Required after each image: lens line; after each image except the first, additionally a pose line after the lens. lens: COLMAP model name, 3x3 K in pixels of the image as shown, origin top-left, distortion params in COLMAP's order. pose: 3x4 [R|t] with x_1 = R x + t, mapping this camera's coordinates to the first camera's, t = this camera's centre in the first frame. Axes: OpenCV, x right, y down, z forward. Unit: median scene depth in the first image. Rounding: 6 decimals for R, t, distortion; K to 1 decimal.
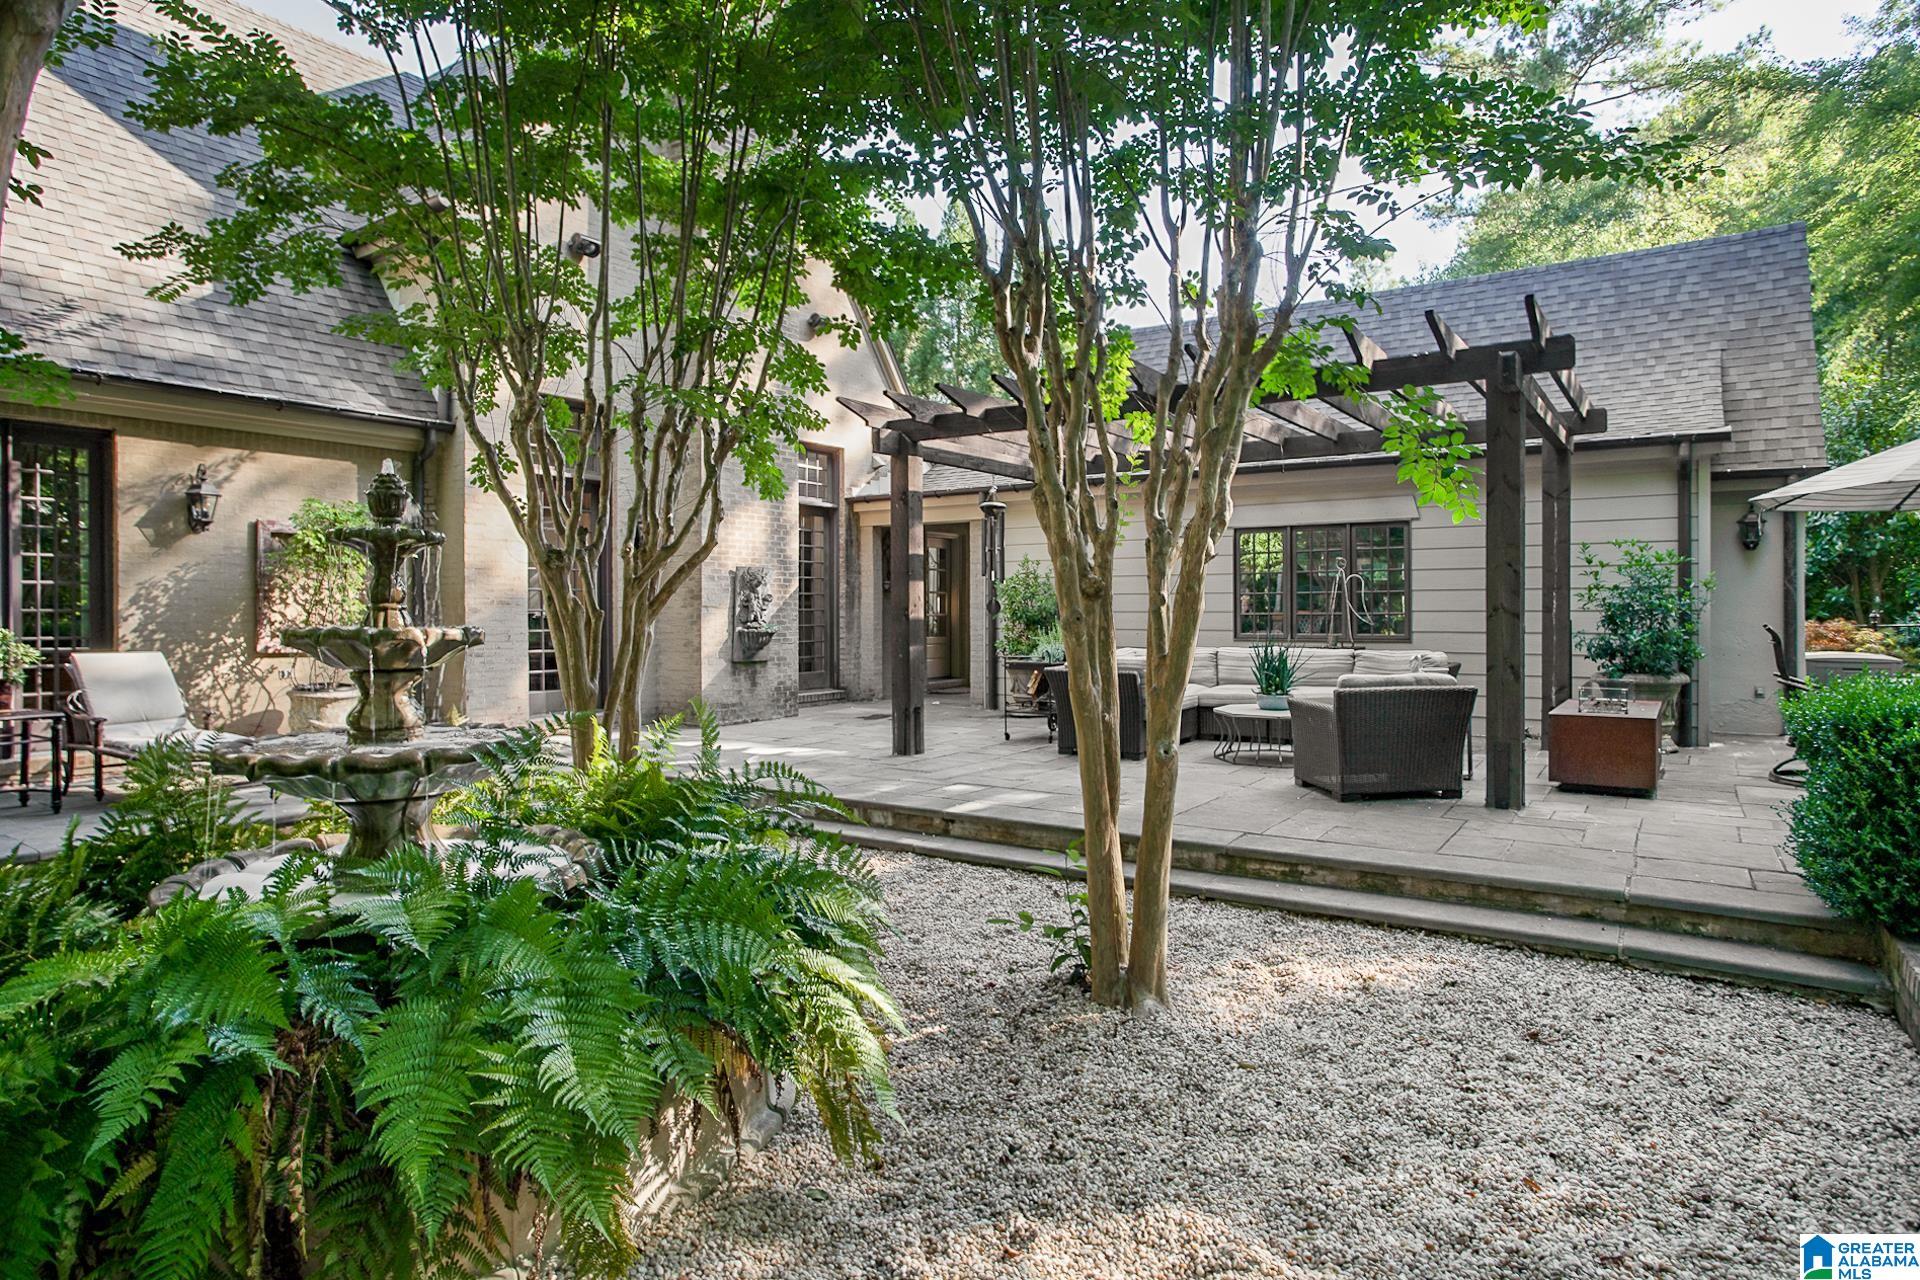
lens RADIAL K [[1158.1, 0, 960.3], [0, 1158.1, 604.2], [0, 0, 1]] dist [-0.068506, 0.067552]
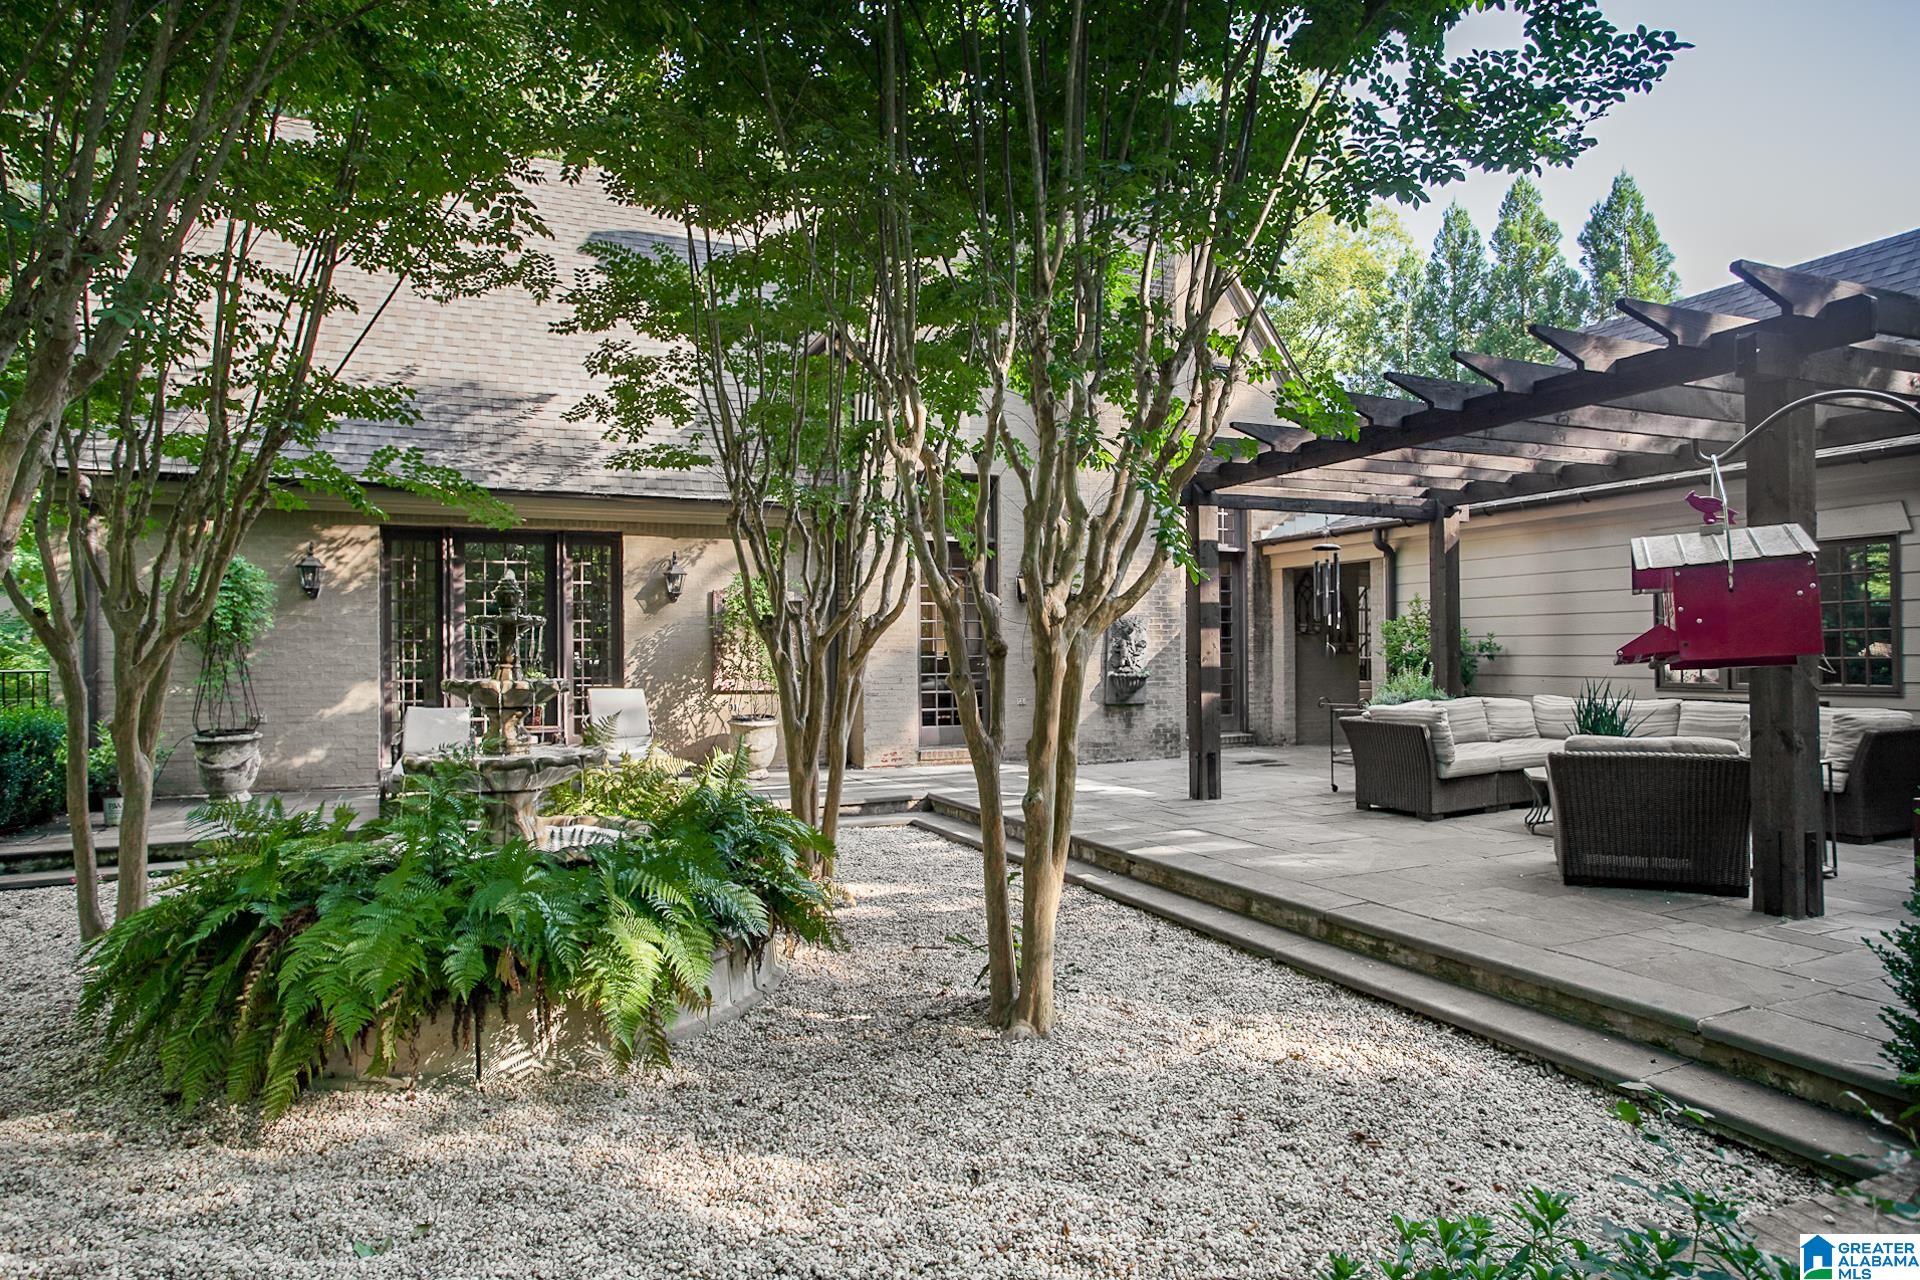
lens RADIAL K [[1153.1, 0, 889.1], [0, 1153.1, 634.5], [0, 0, 1]] dist [-0.060667, 0.044426]
pose [[0.818755, -0.012831, -0.573999, 0.344612], [0.009183, 0.999915, -0.009252, -0.008878], [0.574069, 0.002304, 0.818804, 0.018927]]
